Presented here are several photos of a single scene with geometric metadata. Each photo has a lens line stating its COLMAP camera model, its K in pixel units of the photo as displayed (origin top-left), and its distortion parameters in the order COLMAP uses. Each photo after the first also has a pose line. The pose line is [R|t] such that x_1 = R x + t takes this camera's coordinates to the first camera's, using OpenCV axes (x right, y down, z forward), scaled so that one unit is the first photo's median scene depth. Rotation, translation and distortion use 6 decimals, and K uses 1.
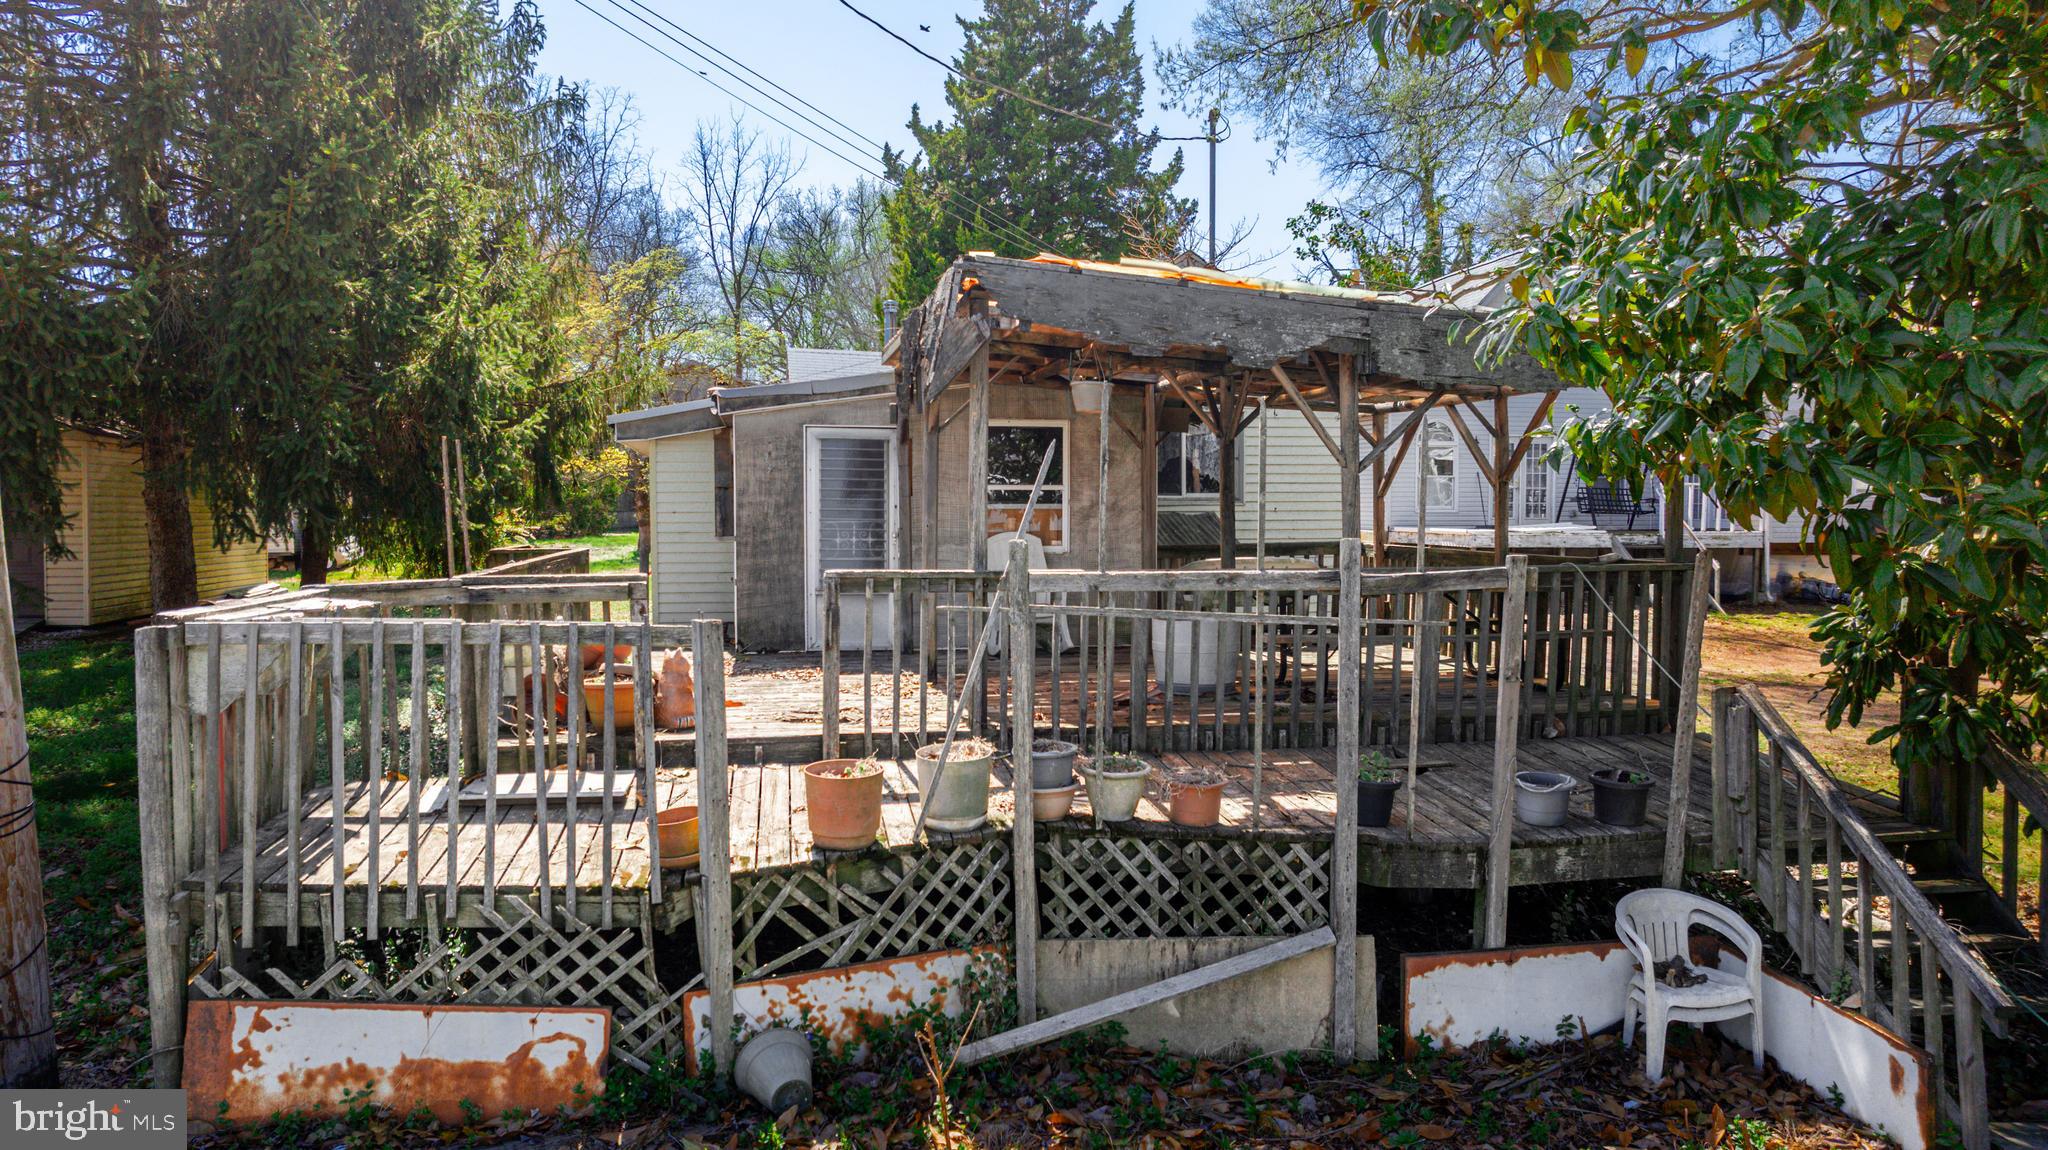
lens RADIAL K [[1419.1, 0, 1024.0], [0, 1419.1, 575.0], [0, 0, 1]] dist [-0.053130, 0.059282]
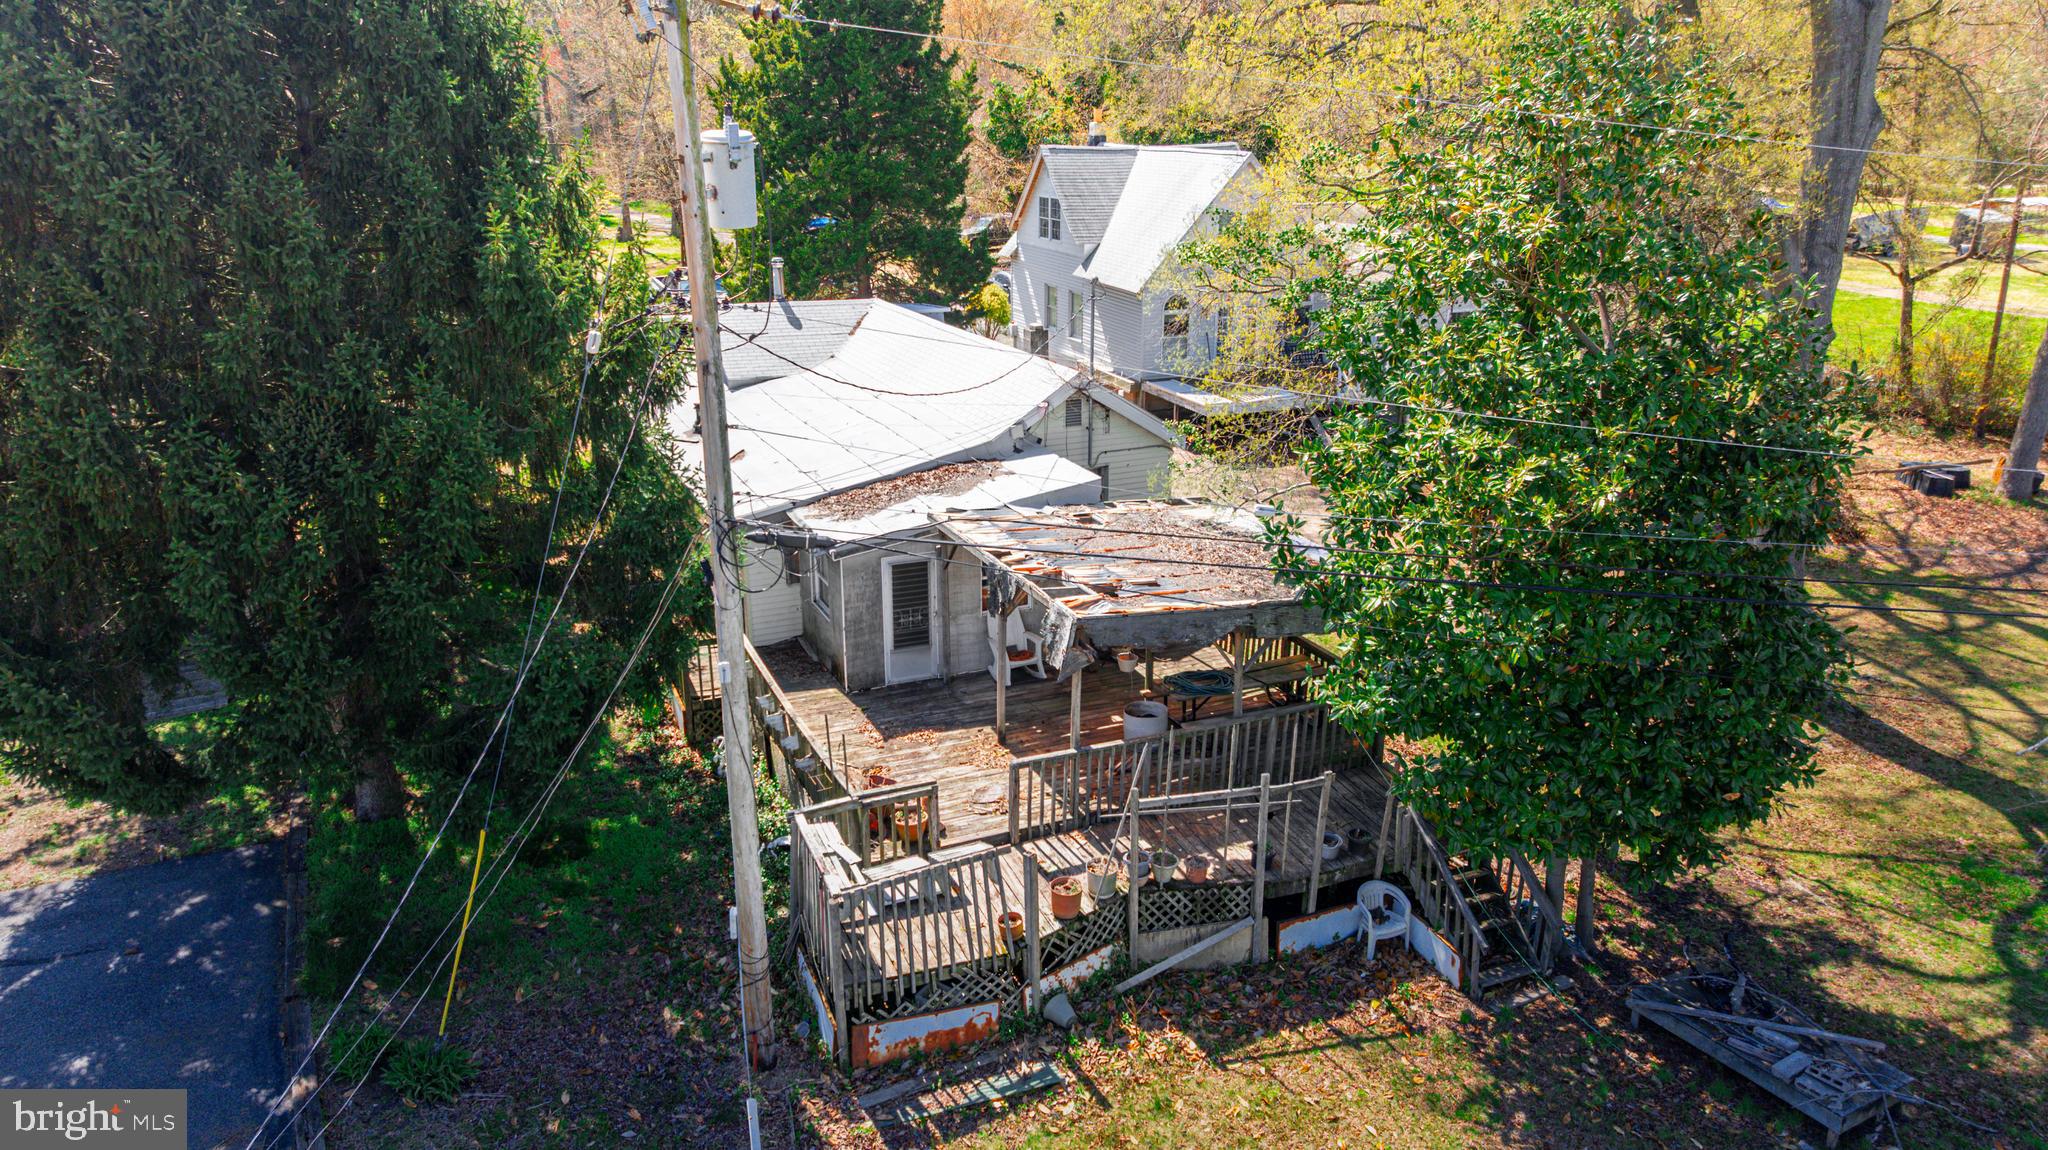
lens RADIAL K [[1439.7, 0, 1017.9], [0, 1439.7, 550.9], [0, 0, 1]] dist [-0.015630, 0.001934]
pose [[0.972528, -0.070409, 0.221883, -0.701958], [0.010871, 0.965858, 0.258843, -1.035870], [-0.232532, -0.249320, 0.940090, -1.128538]]
